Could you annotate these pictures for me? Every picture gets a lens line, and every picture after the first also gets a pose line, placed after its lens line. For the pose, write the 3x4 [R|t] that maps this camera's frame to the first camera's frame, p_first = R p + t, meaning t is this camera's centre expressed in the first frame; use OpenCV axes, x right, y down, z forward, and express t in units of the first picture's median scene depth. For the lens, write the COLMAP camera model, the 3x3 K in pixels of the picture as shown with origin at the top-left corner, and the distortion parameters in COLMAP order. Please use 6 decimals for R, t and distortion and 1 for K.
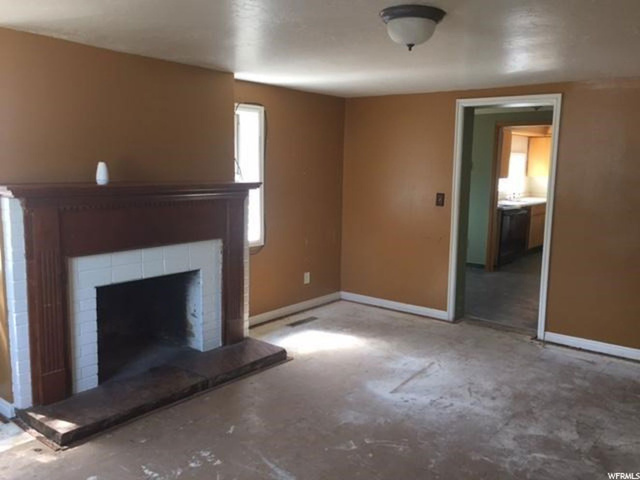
lens RADIAL K [[542.0, 0, 320.0], [0, 542.0, 240.0], [0, 0, 1]] dist [0.025814, -0.009630]
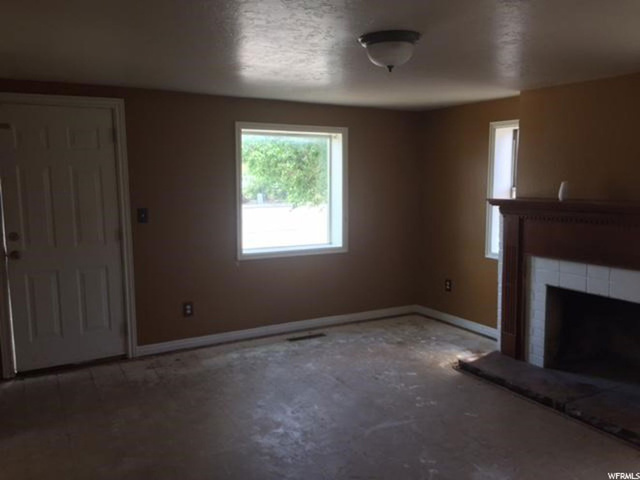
lens RADIAL K [[542.0, 0, 320.0], [0, 542.0, 240.0], [0, 0, 1]] dist [0.025814, -0.009630]
pose [[-0.386753, 0.086747, -0.918094, 1.017933], [-0.129779, 0.980538, 0.147317, -0.142199], [0.913006, 0.176124, -0.367968, 1.118103]]
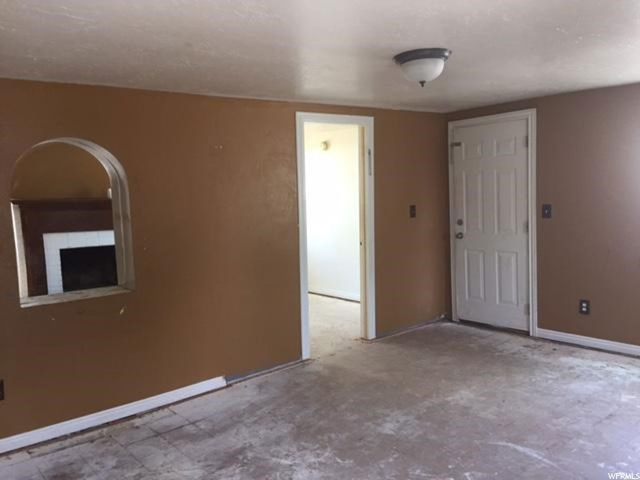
lens RADIAL K [[542.0, 0, 320.0], [0, 542.0, 240.0], [0, 0, 1]] dist [0.025814, -0.009630]
pose [[-0.978944, -0.002131, 0.204116, 0.120939], [0.047346, 0.970306, 0.237201, -0.269524], [-0.198560, 0.241871, -0.949775, 1.868251]]
